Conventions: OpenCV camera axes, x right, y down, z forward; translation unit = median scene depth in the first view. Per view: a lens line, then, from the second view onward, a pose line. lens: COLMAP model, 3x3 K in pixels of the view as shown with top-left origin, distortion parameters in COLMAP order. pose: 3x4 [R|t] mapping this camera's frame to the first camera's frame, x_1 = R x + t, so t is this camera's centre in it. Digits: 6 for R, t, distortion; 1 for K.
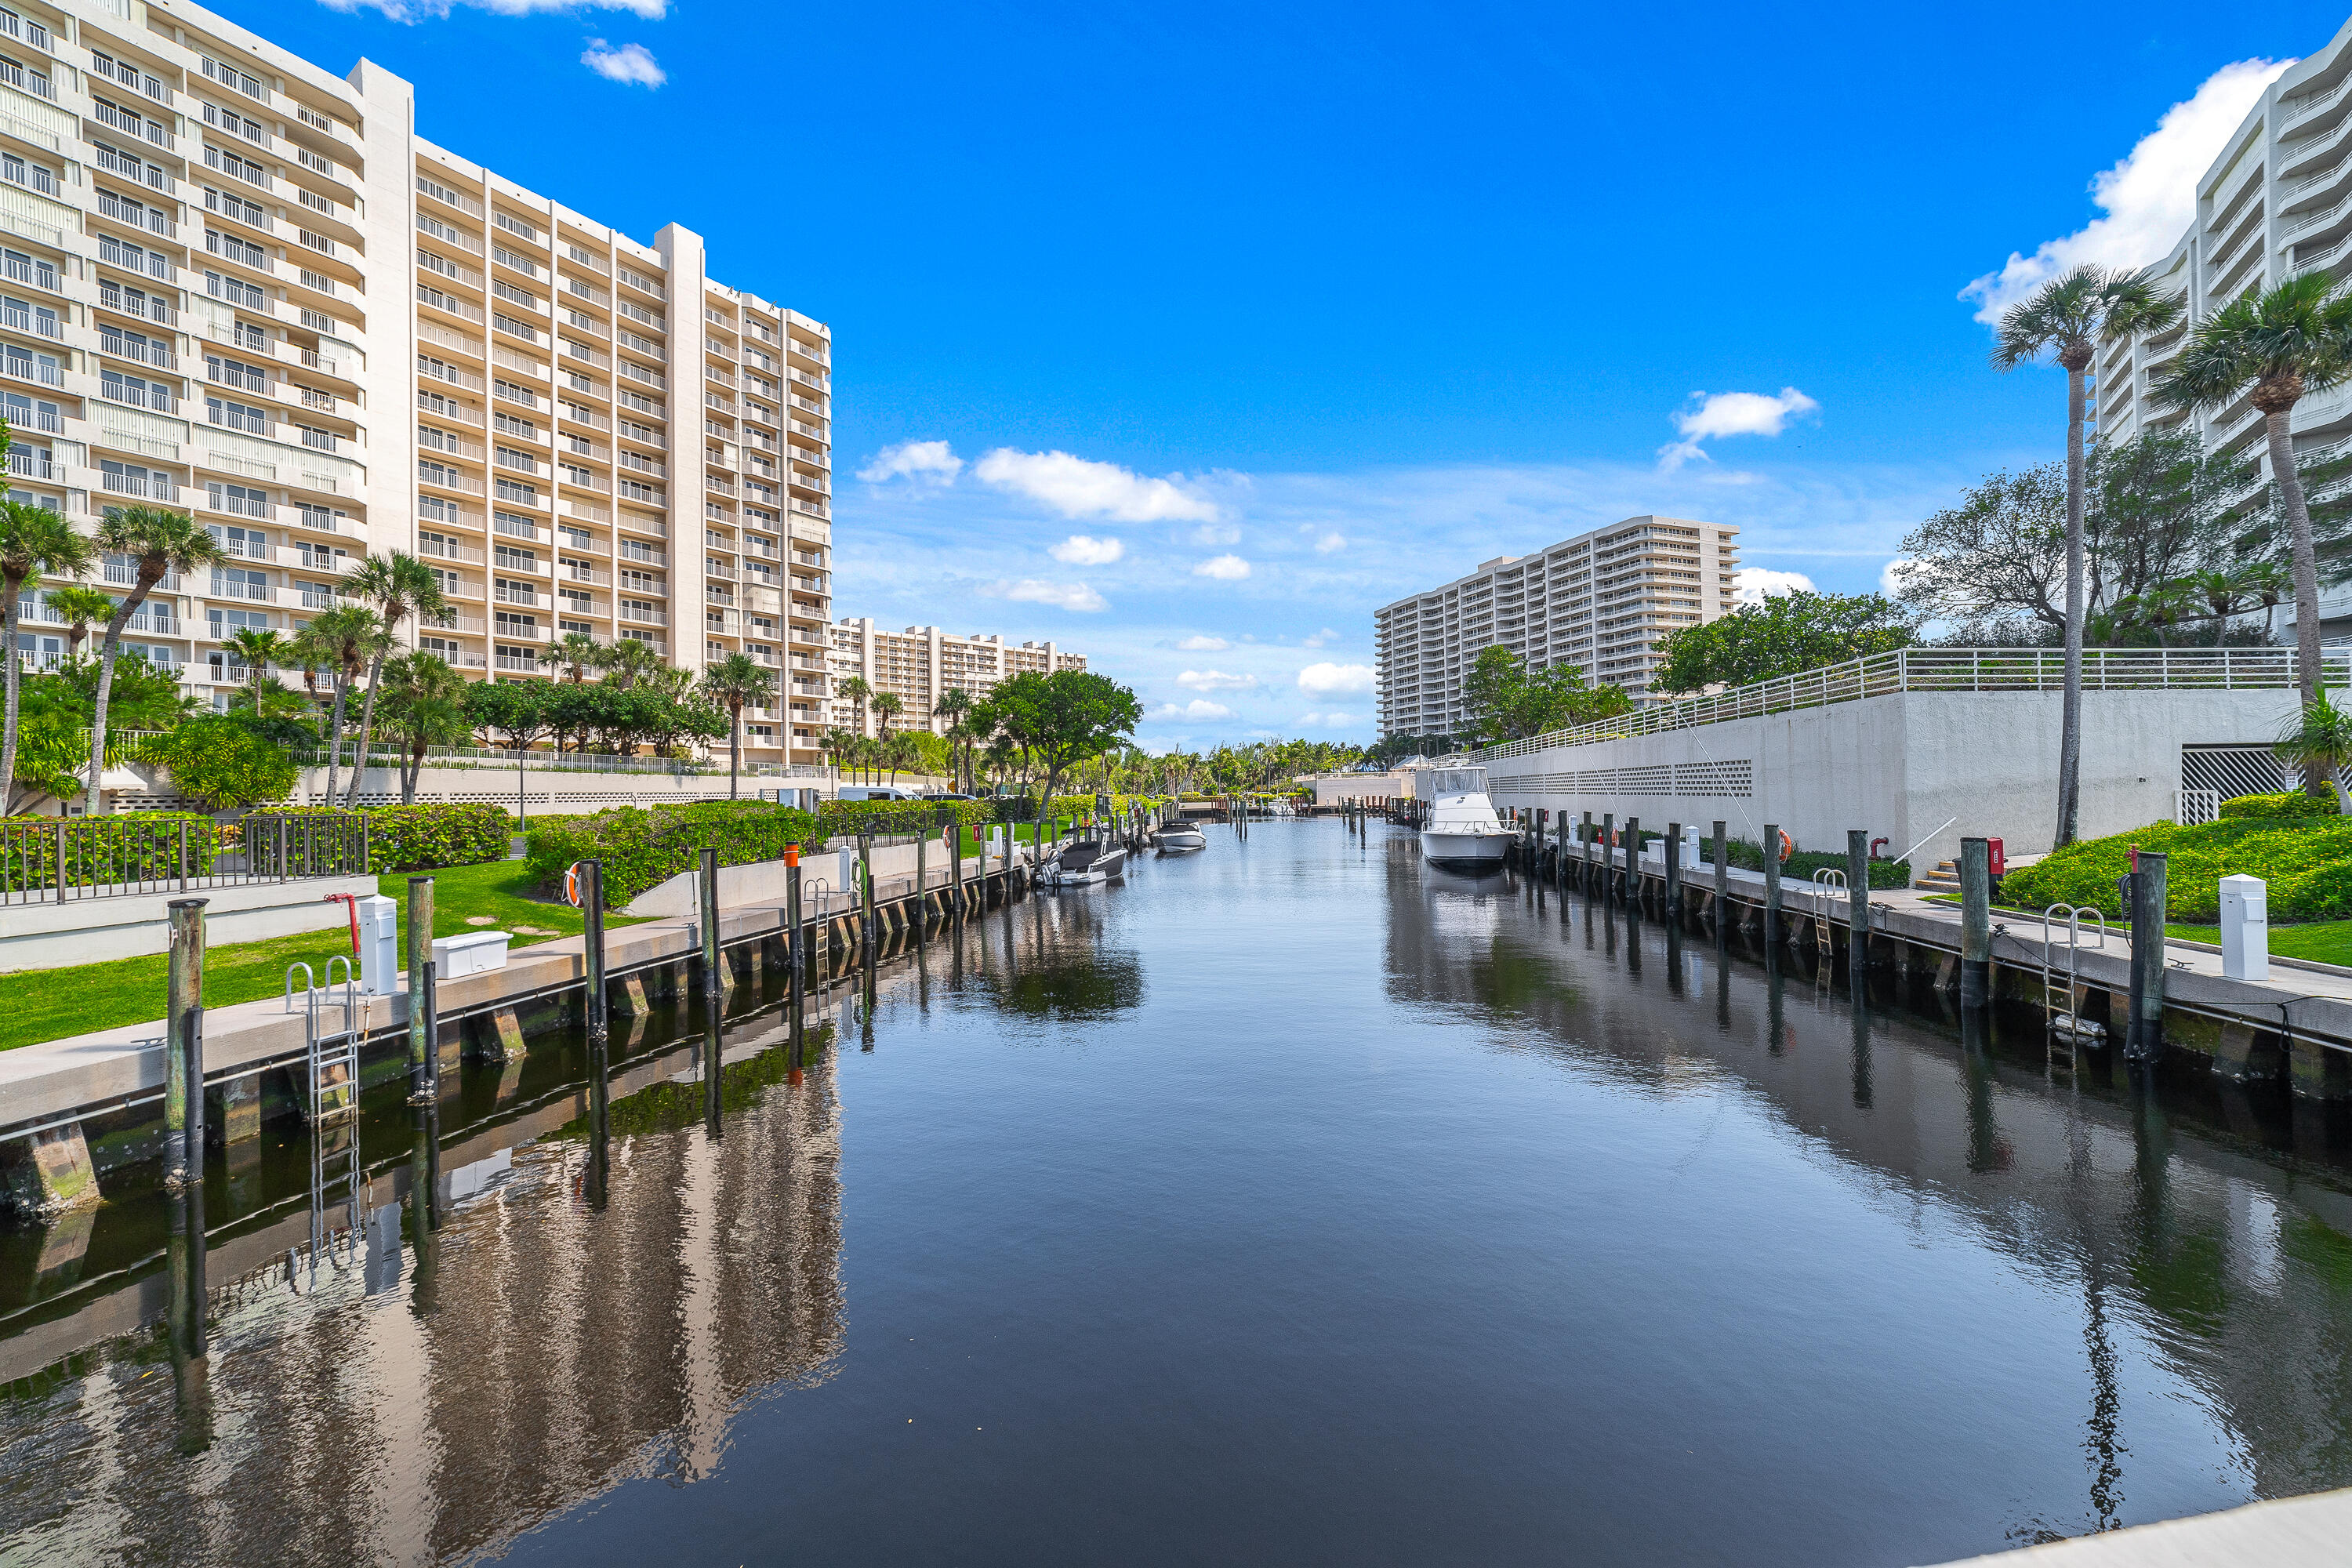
lens RADIAL K [[912.6, 0, 1177.5], [0, 912.6, 781.4], [0, 0, 1]] dist [-0.012191, 0.005647]
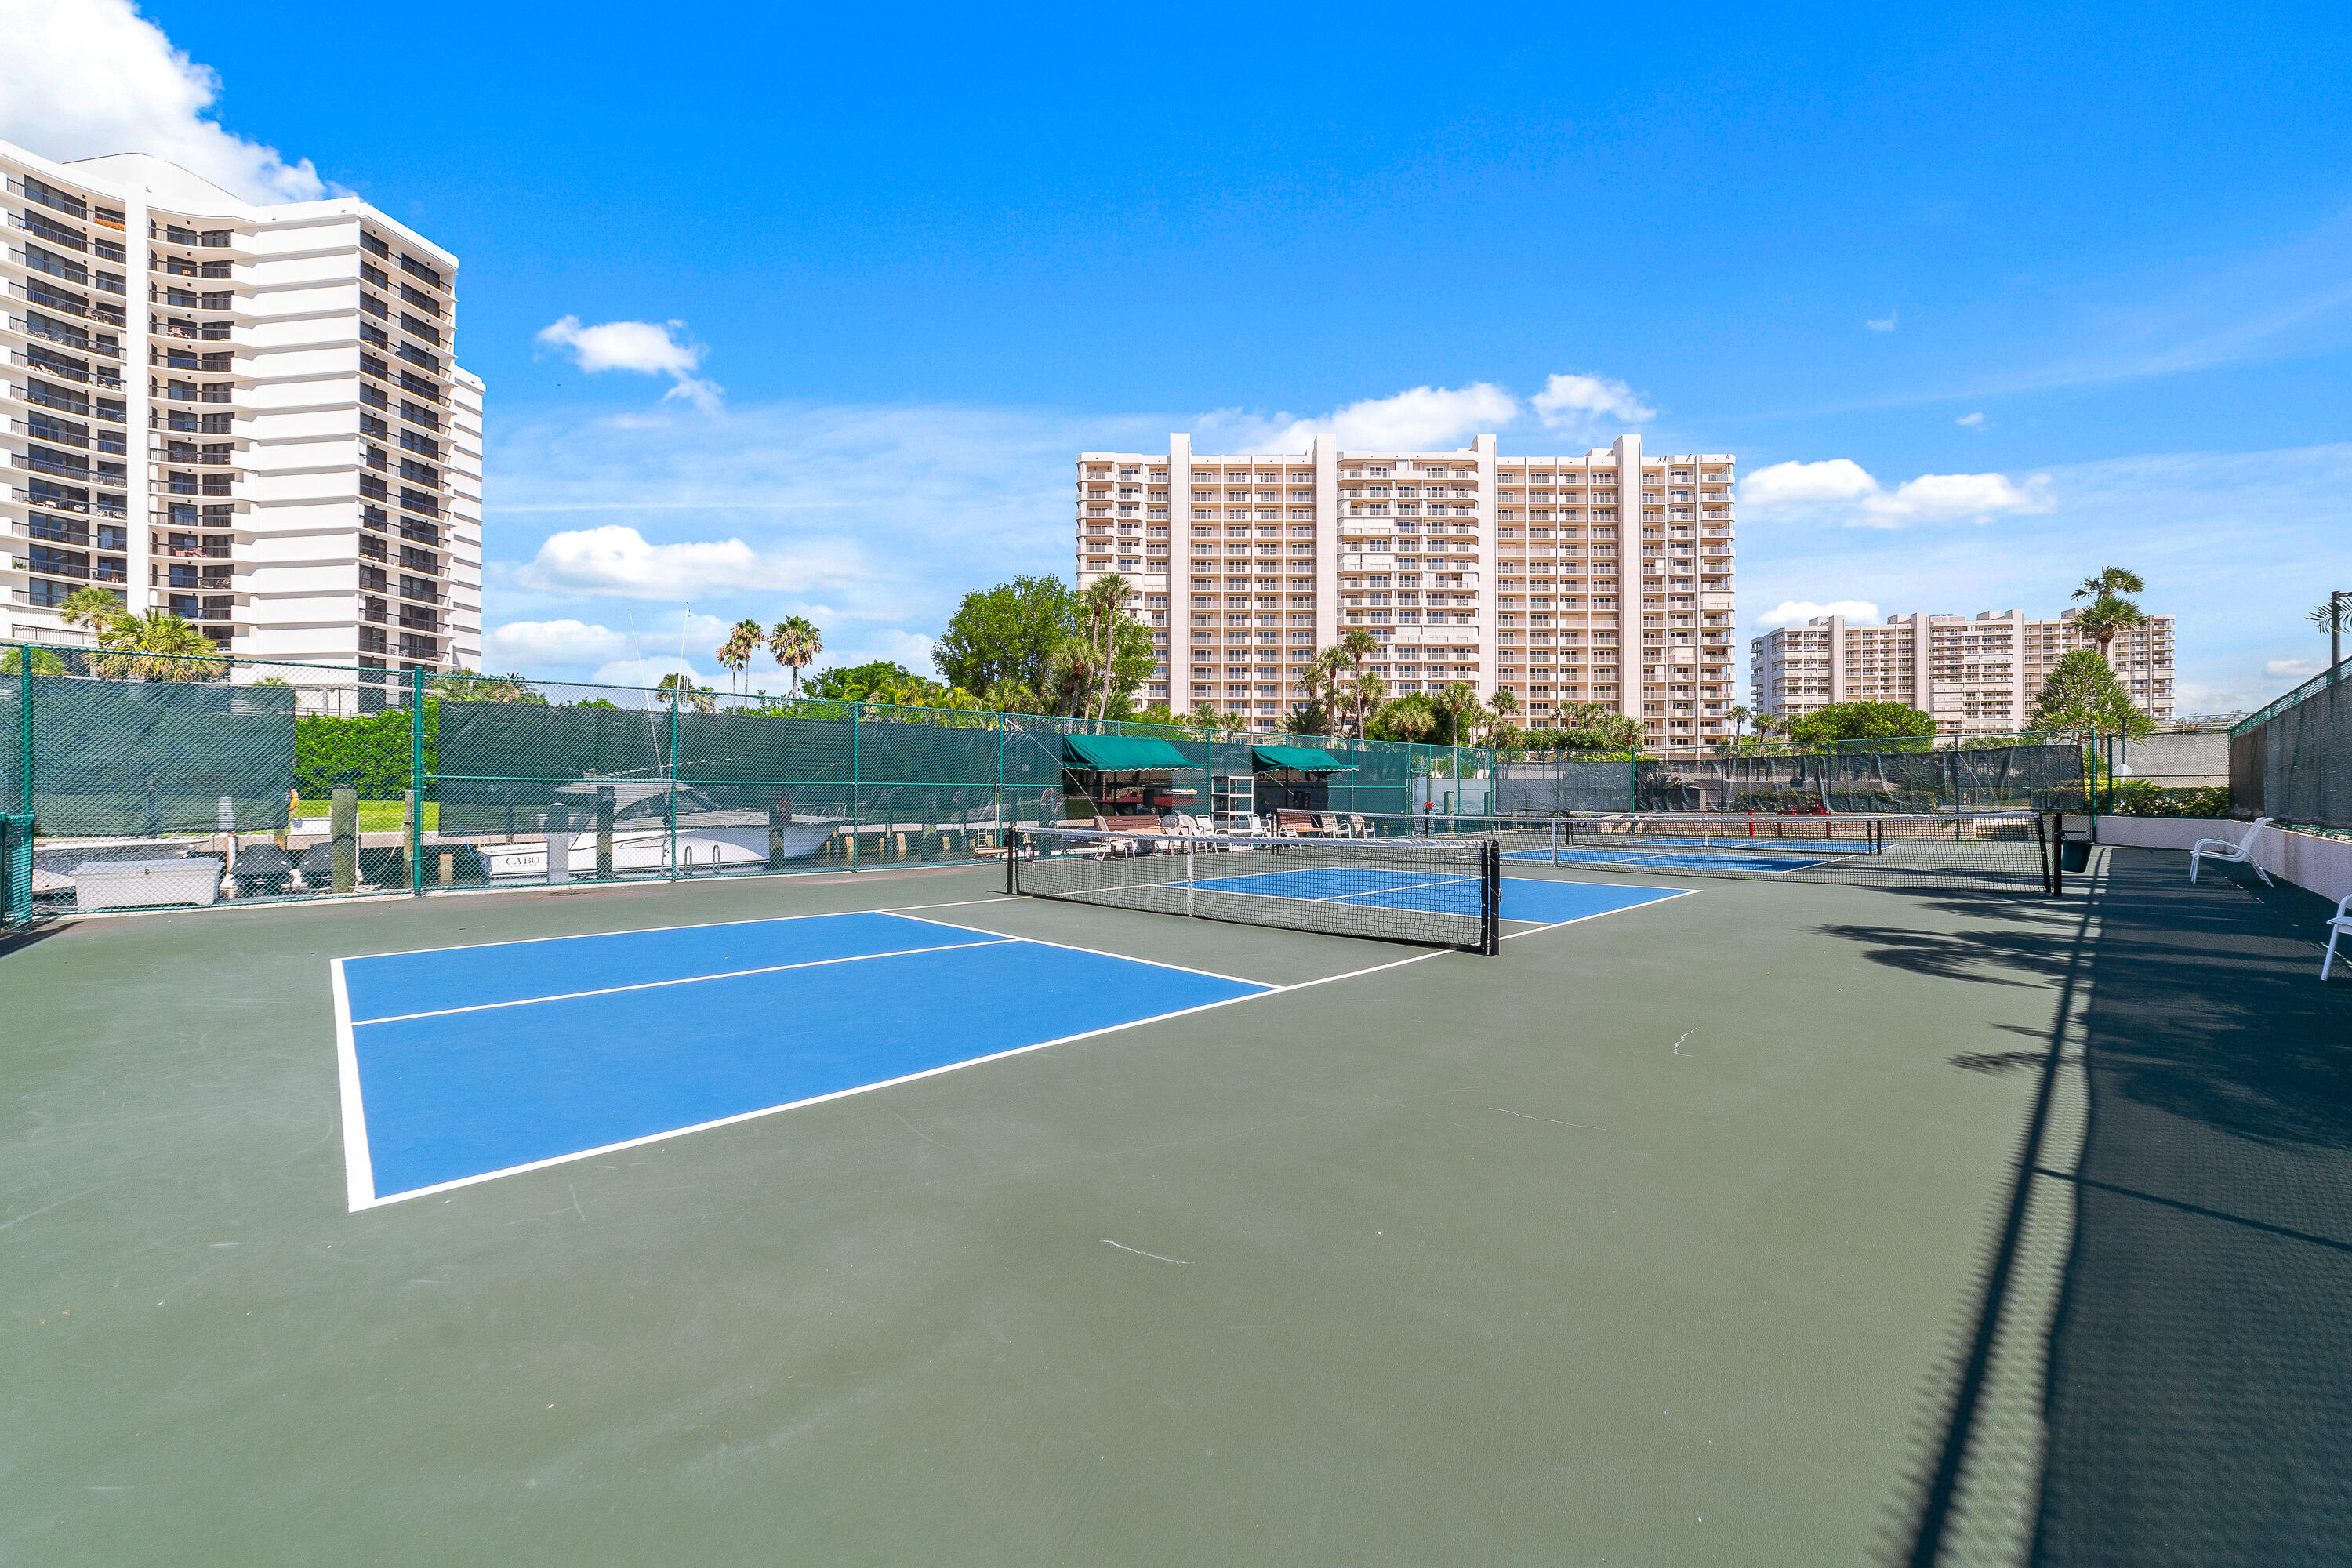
lens RADIAL K [[912.6, 0, 1177.5], [0, 912.6, 781.4], [0, 0, 1]] dist [-0.012191, 0.005647]
pose [[0.538968, 0.008460, -0.842283, 0.384212], [-0.002486, 0.999961, 0.008453, -0.001297], [0.842322, -0.002462, 0.538969, -0.544815]]
